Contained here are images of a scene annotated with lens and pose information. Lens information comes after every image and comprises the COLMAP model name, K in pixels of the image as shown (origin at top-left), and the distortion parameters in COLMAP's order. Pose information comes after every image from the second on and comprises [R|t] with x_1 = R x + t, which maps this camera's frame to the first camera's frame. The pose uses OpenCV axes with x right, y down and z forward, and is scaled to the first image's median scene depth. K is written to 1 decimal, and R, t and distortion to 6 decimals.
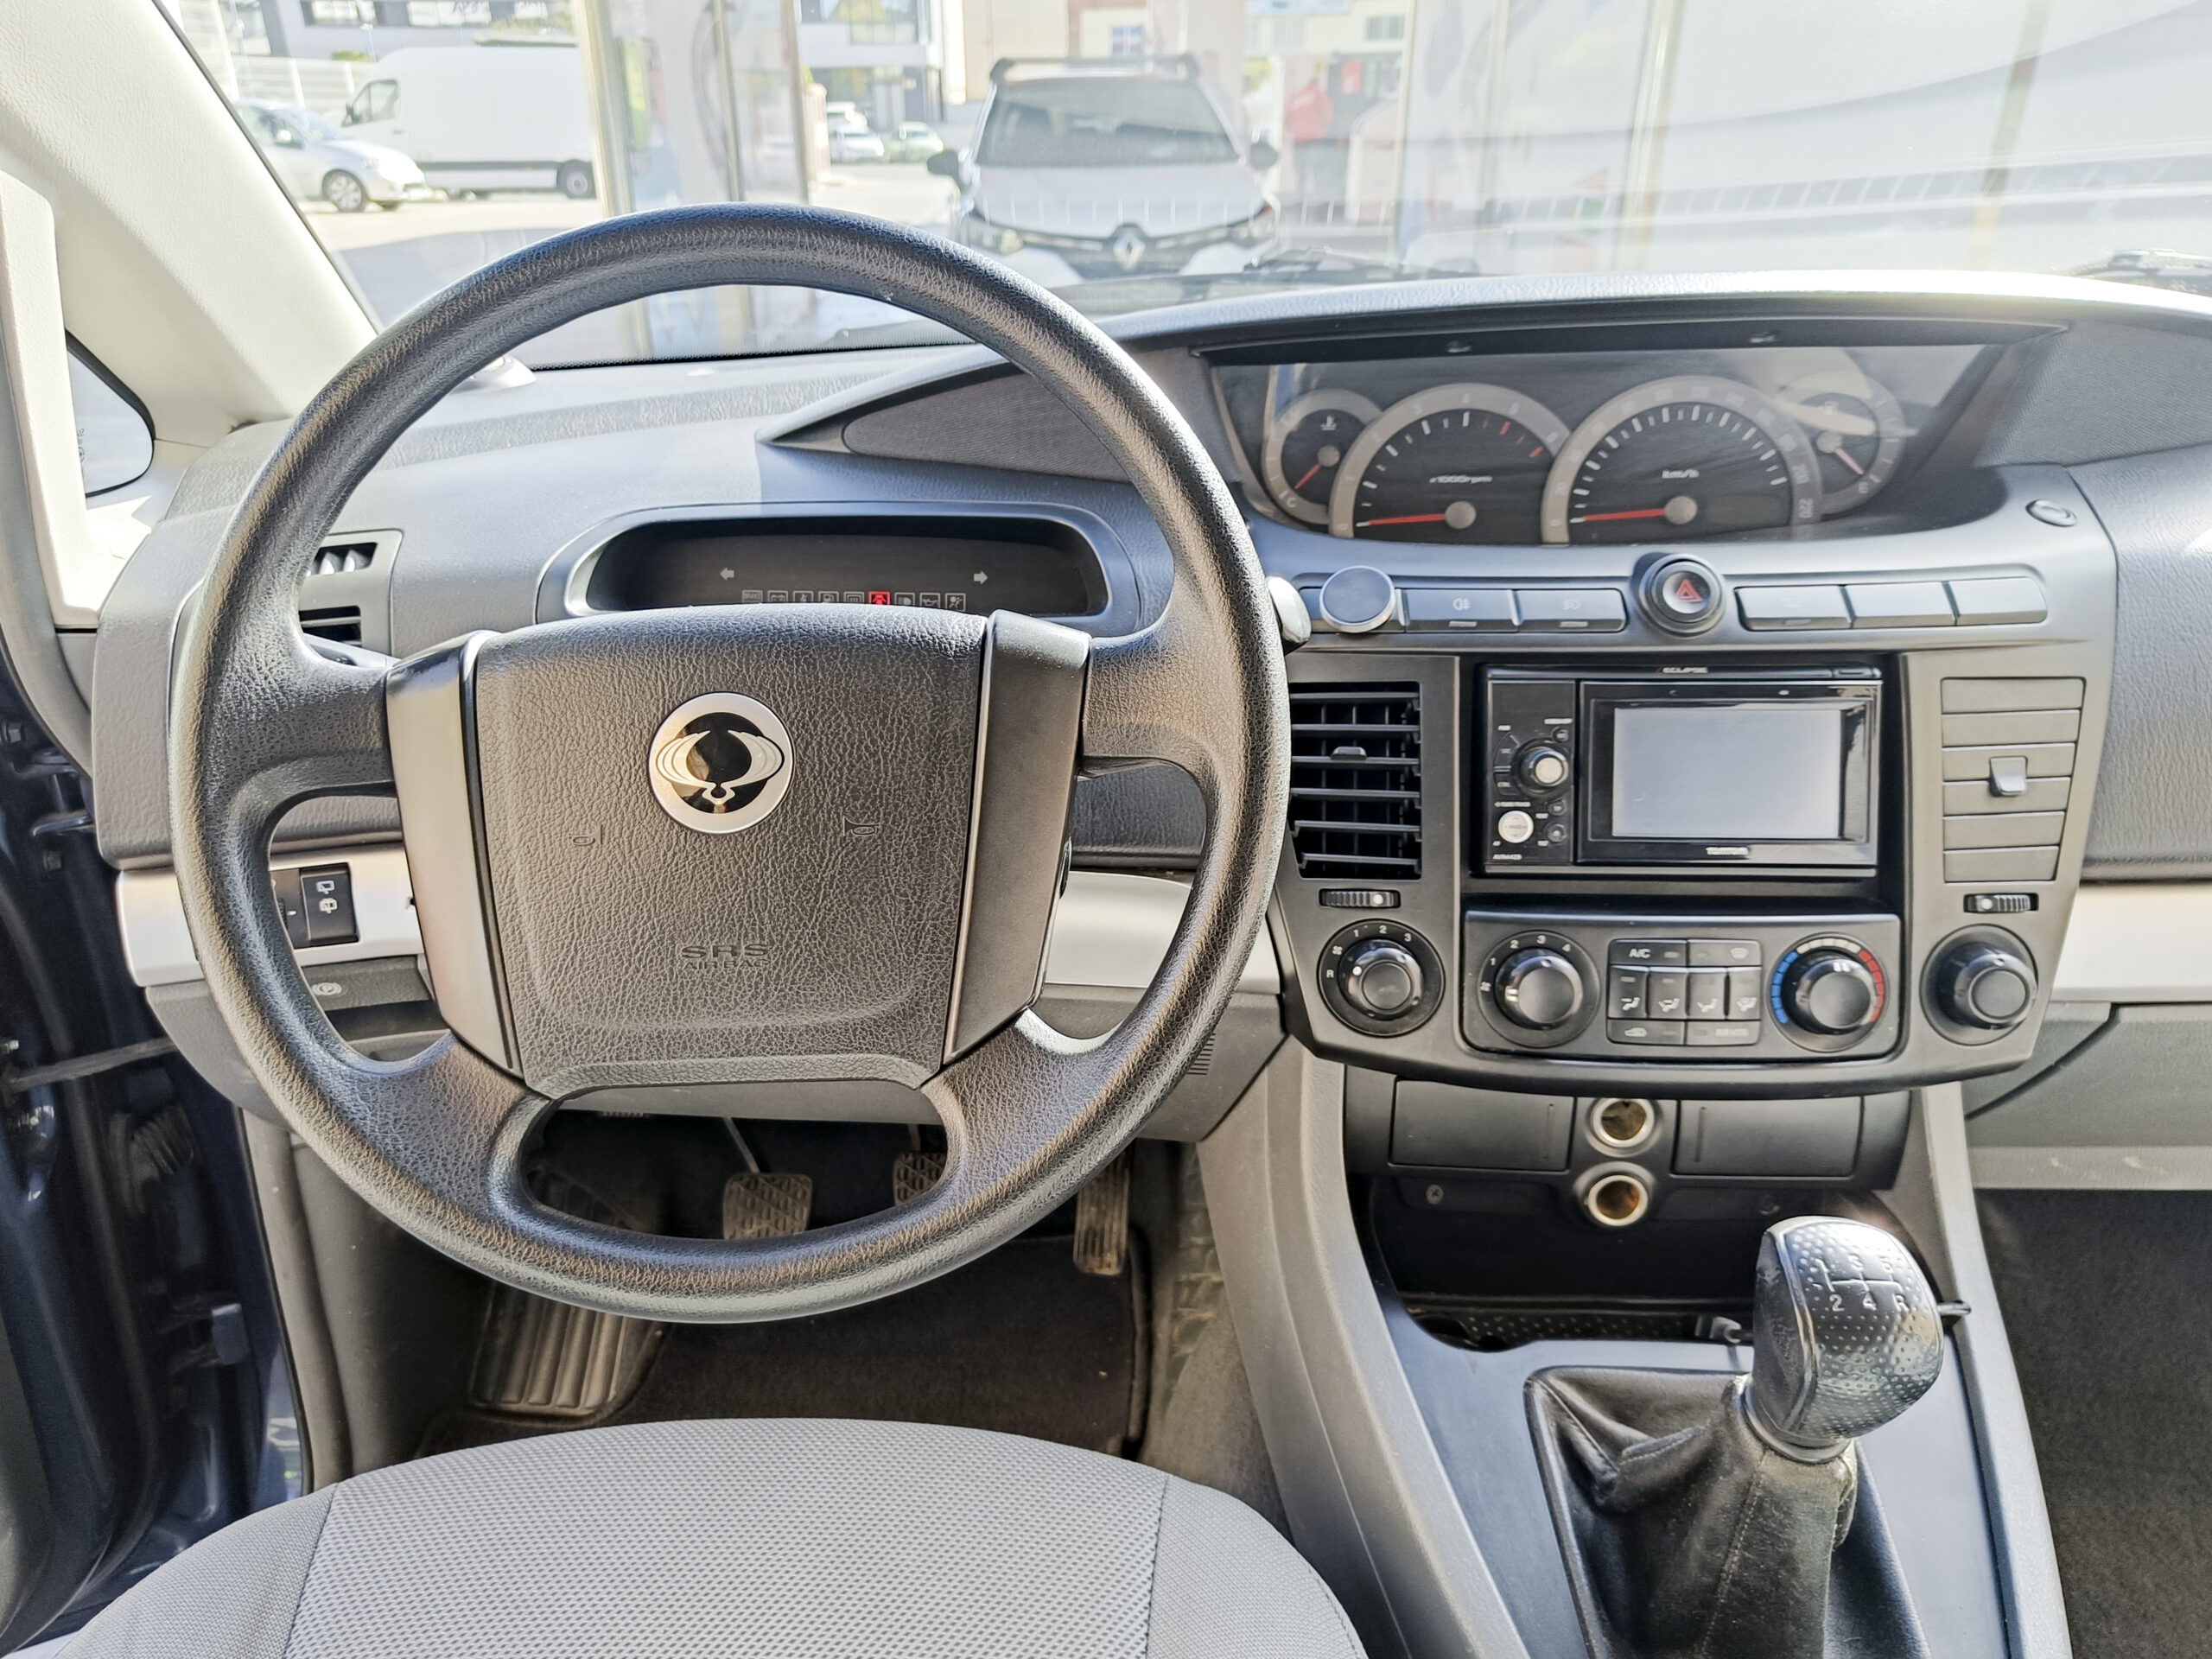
lens RADIAL K [[1840.9, 0, 1106.0], [0, 1840.9, 829.5], [0, 0, 1]] dist [0.108300, 0.012891]
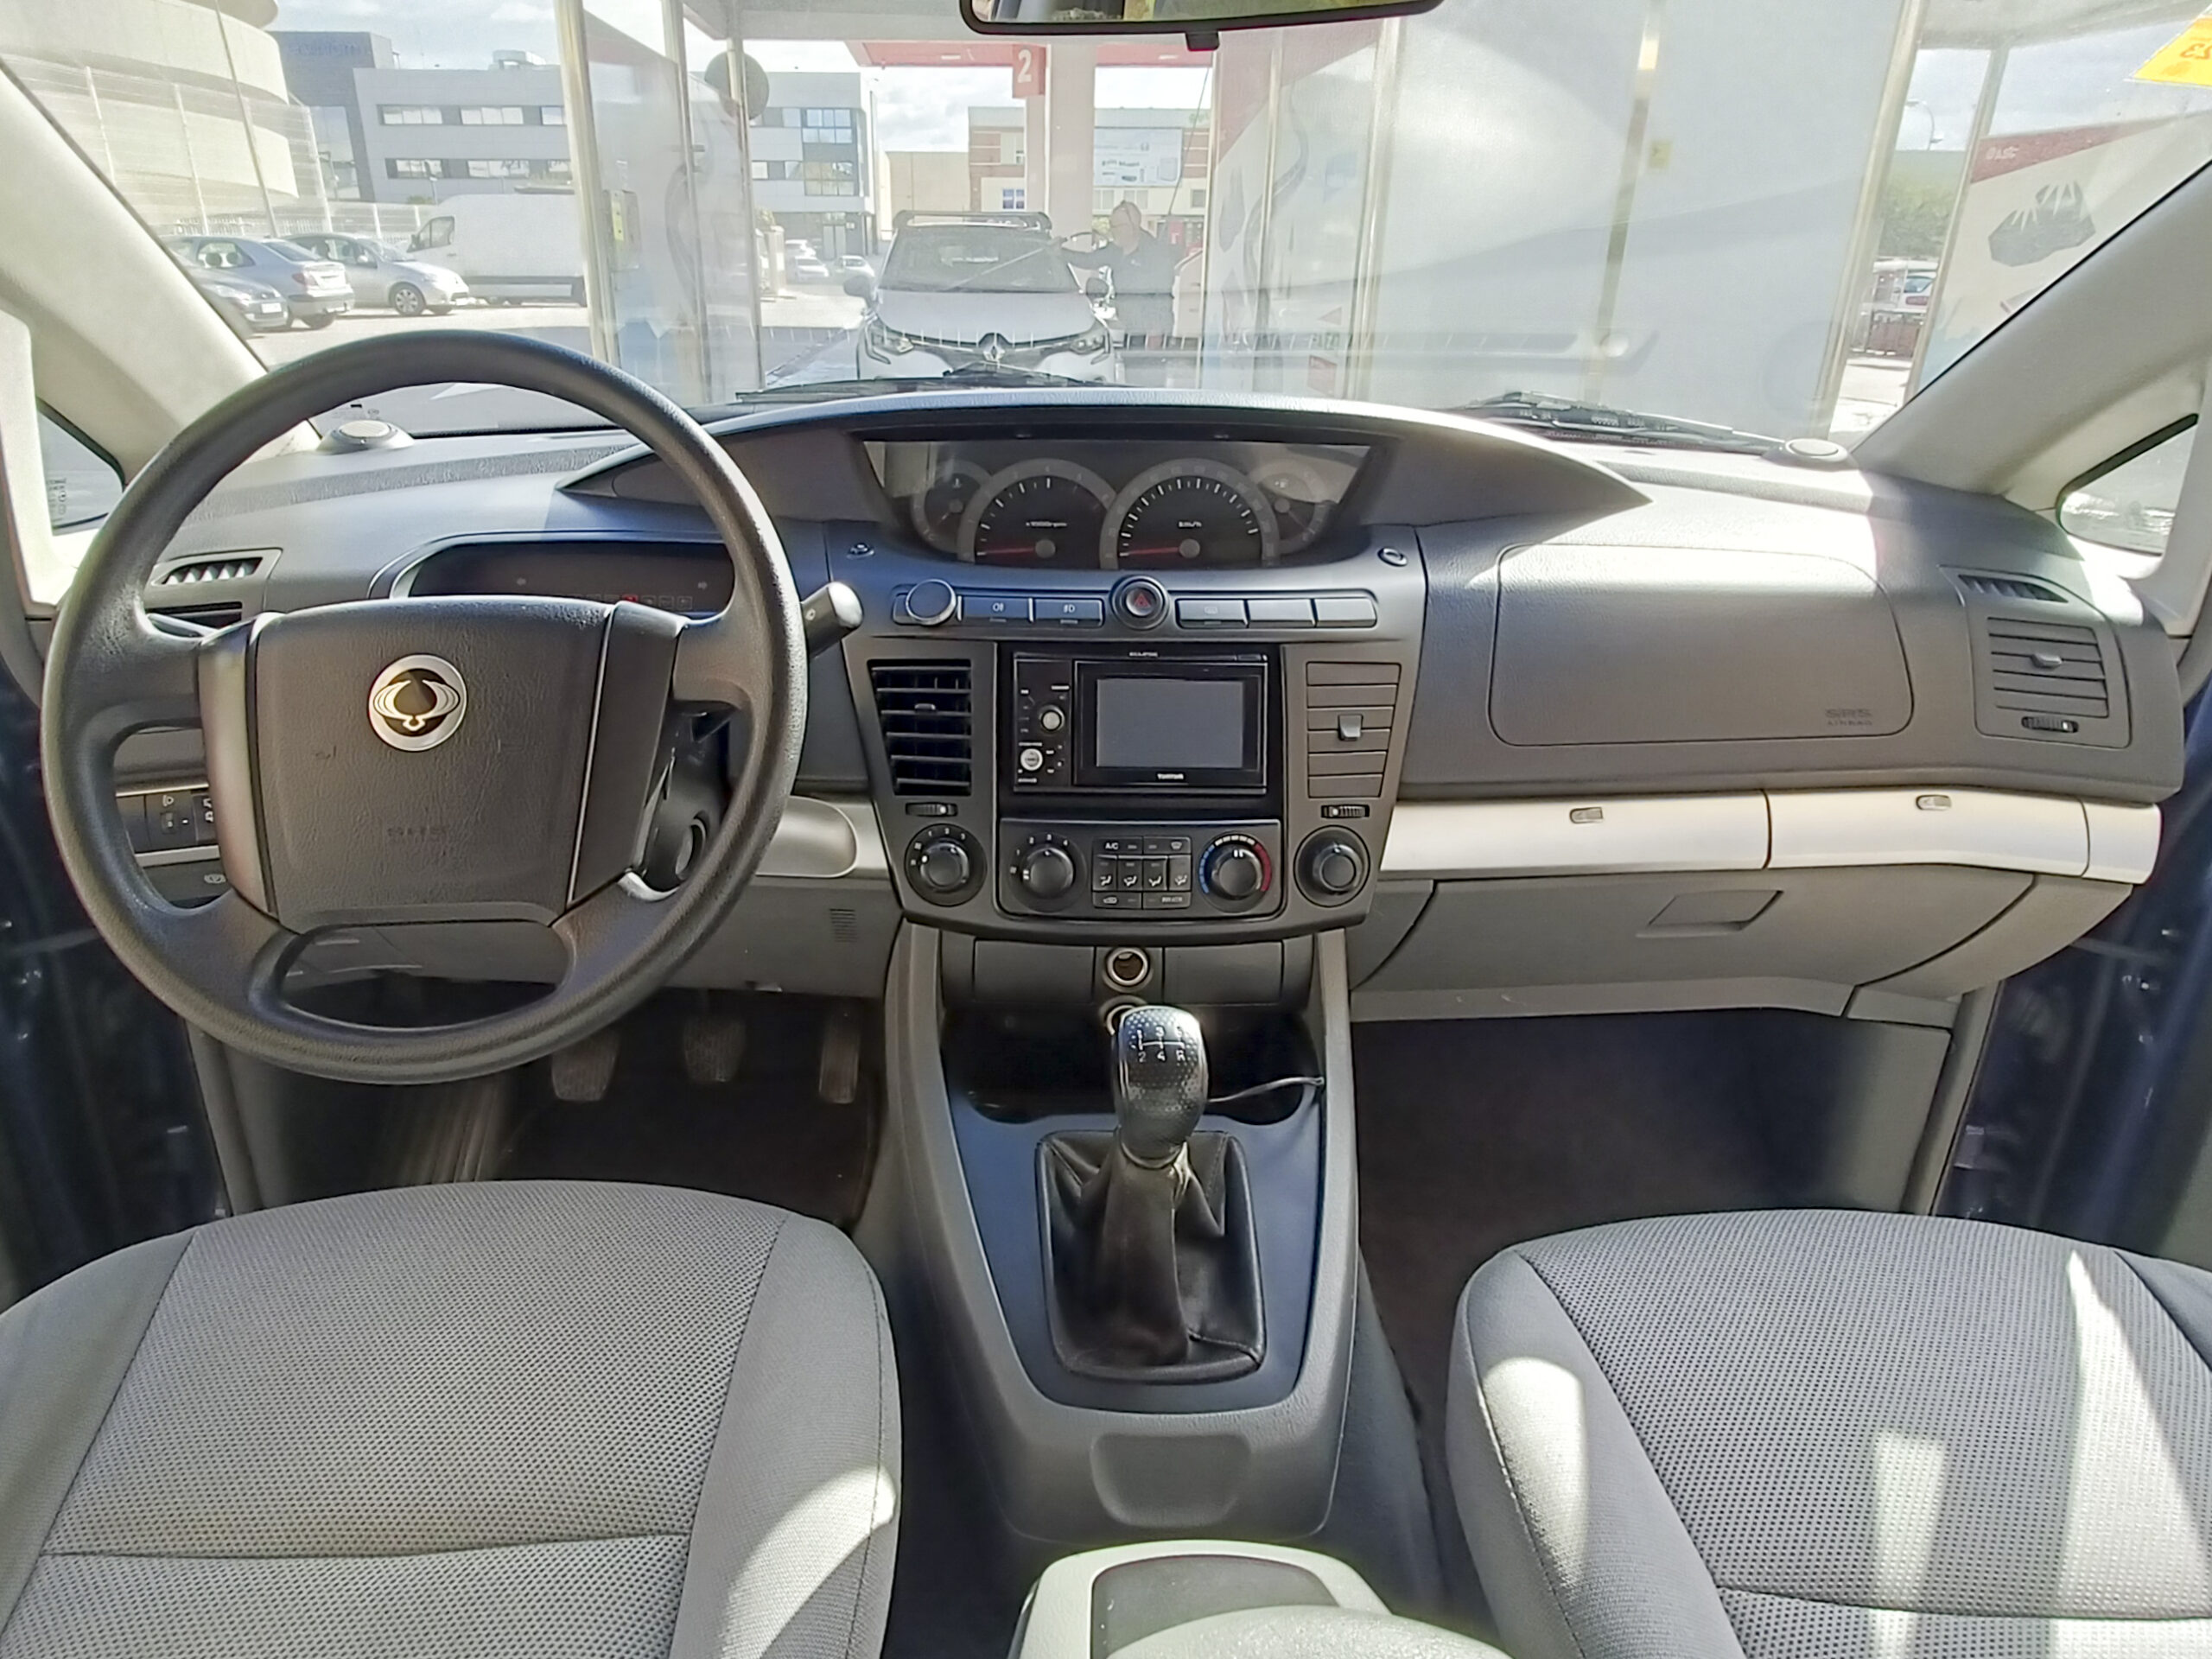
lens RADIAL K [[1451.7, 0, 1106.3], [0, 1451.7, 731.2], [0, 0, 1]] dist [0.004443, 0.002289]
pose [[0.997654, 0.007726, 0.068027, 0.184814], [-0.004556, 0.998902, -0.046632, 0.027103], [-0.068313, 0.046213, 0.996593, -0.131251]]
